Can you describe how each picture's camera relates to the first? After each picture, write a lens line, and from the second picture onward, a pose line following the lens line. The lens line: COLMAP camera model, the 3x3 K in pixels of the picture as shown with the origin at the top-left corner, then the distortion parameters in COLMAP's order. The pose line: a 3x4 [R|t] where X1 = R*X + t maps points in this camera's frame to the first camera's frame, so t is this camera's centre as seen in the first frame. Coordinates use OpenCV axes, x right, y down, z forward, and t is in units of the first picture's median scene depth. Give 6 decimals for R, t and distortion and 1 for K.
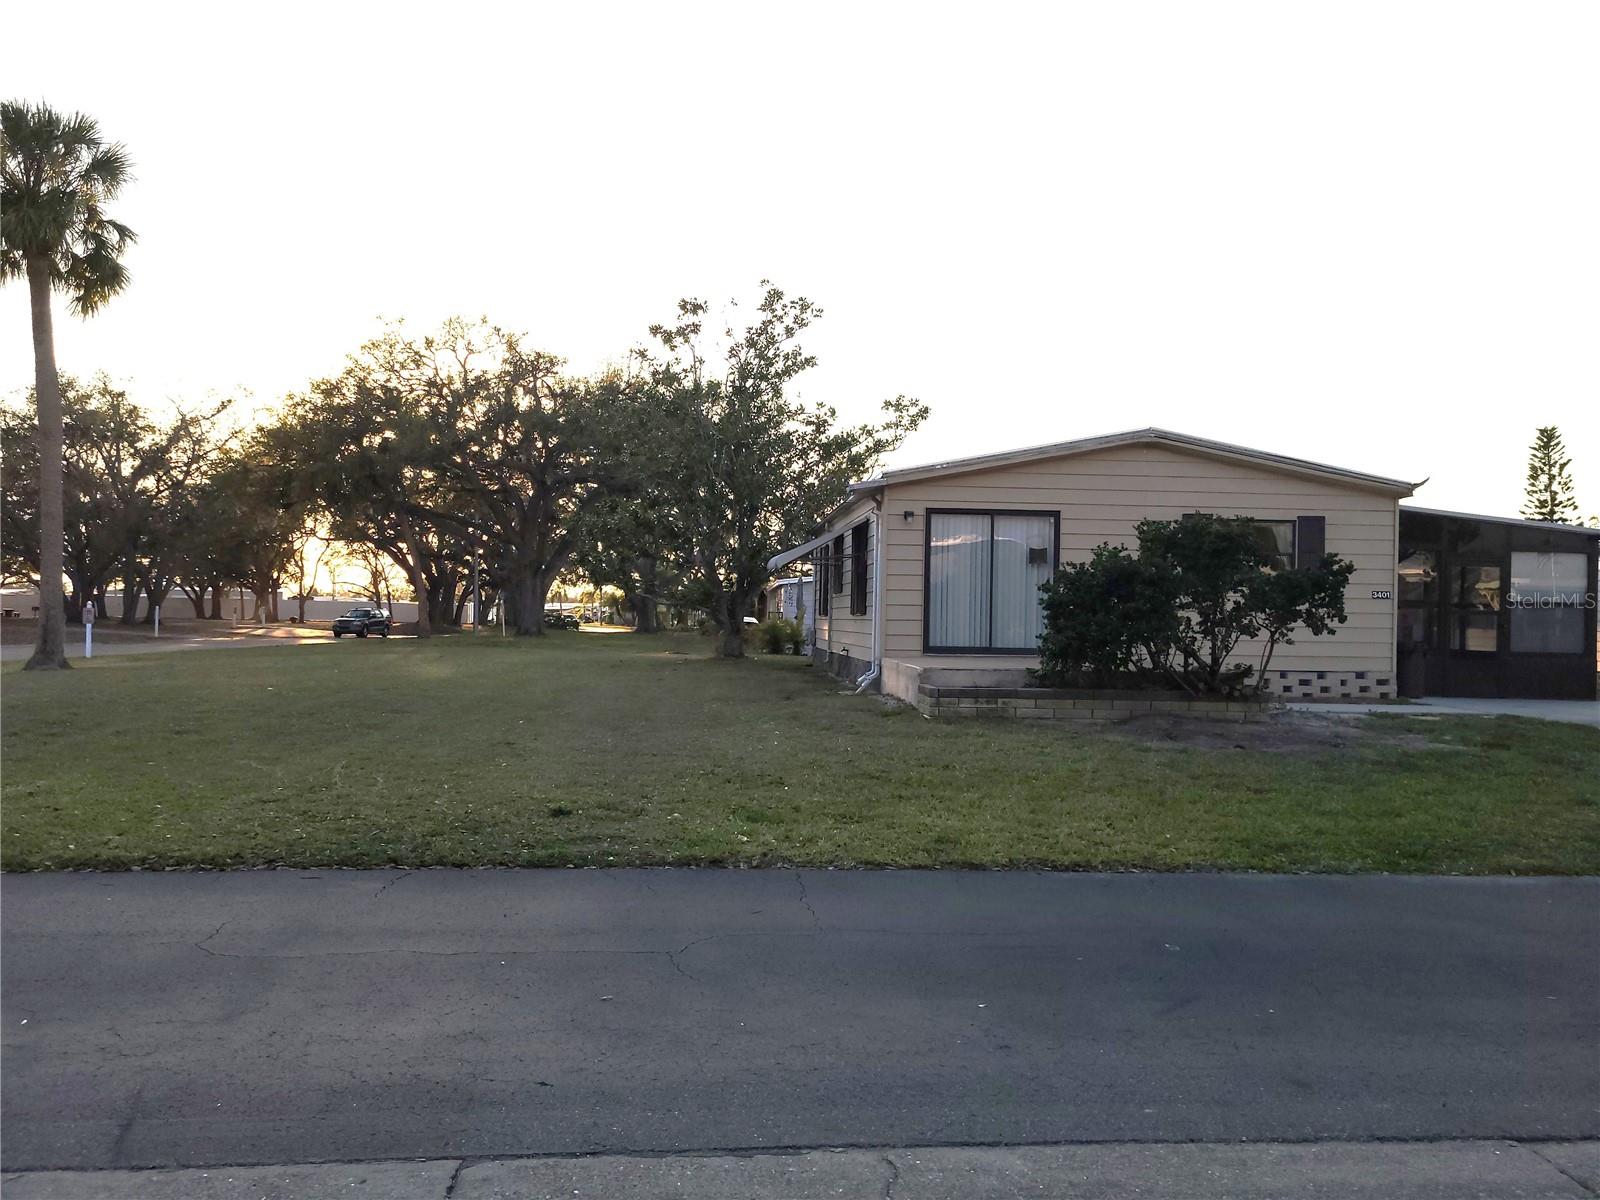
lens RADIAL K [[1224.3, 0, 800.0], [0, 1224.3, 600.0], [0, 0, 1]] dist [0.071570, -0.003442]
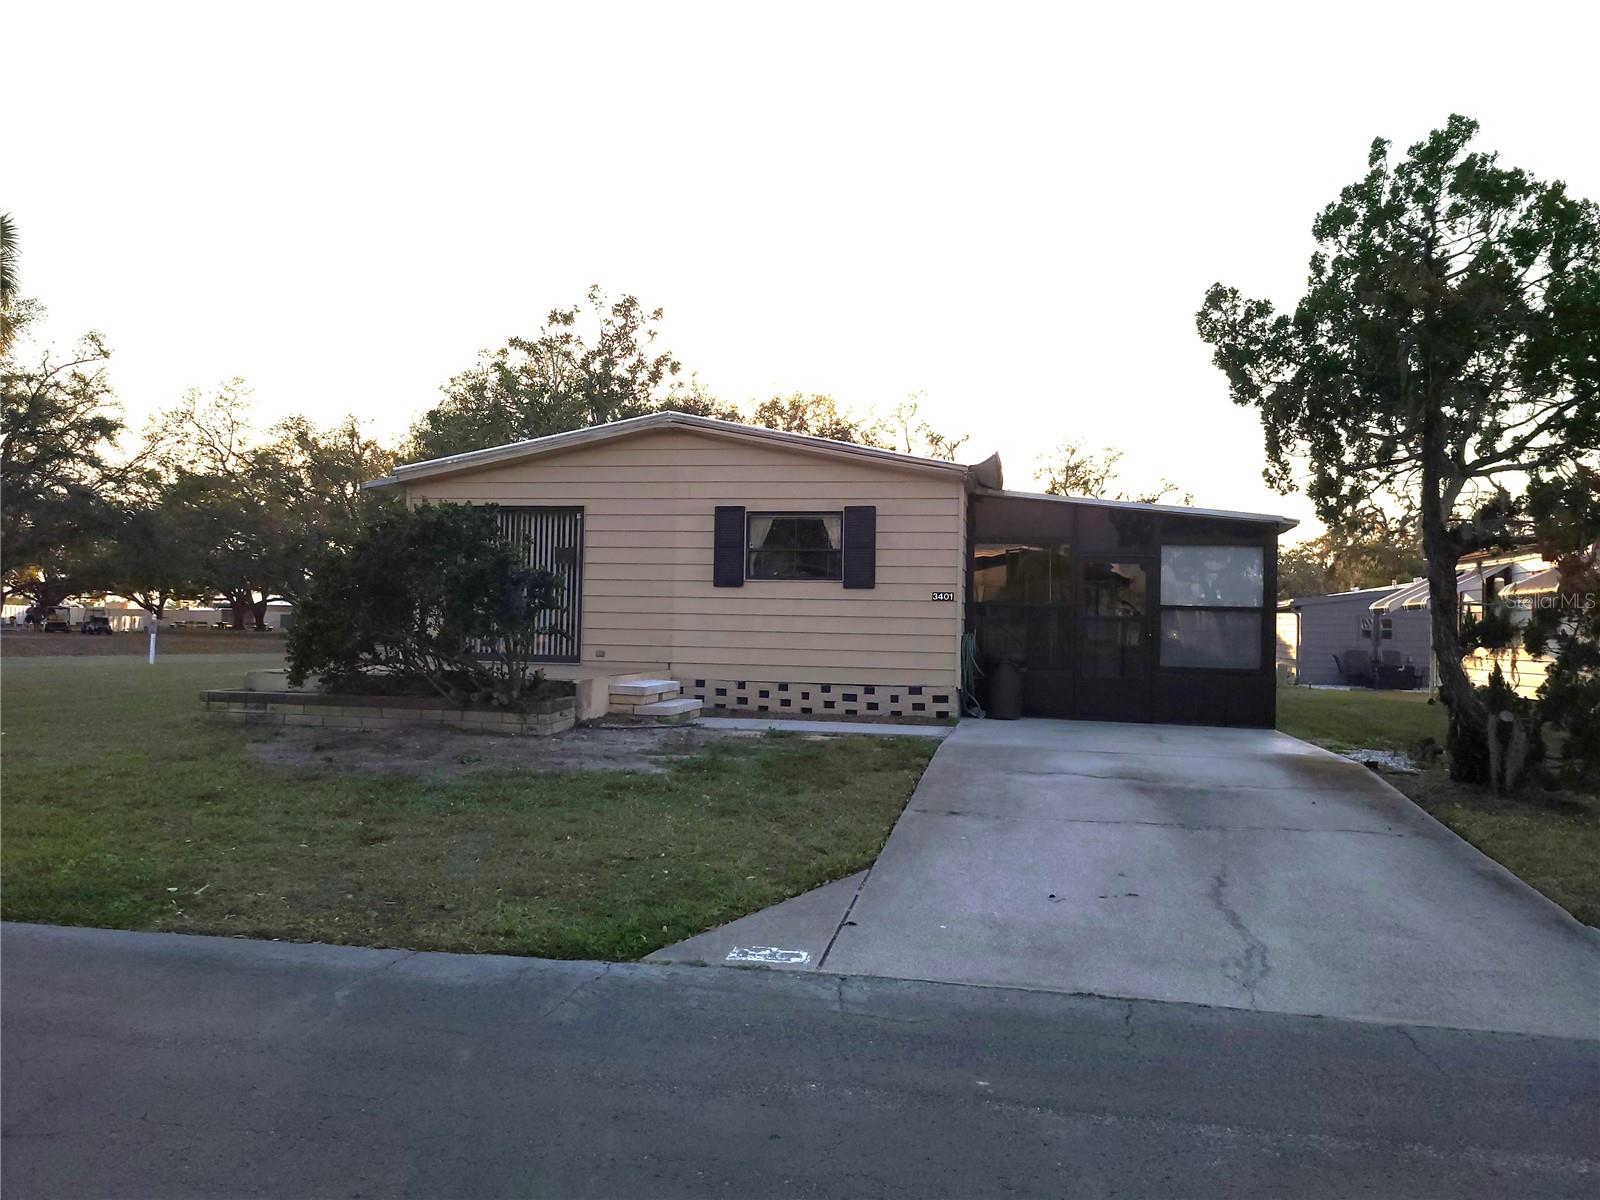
lens RADIAL K [[1224.3, 0, 800.0], [0, 1224.3, 600.0], [0, 0, 1]] dist [0.071570, -0.003442]
pose [[0.954944, -0.003391, -0.296768, 0.622953], [-0.002114, 0.999832, -0.018227, 0.013798], [0.296780, 0.018033, 0.954776, 0.168161]]
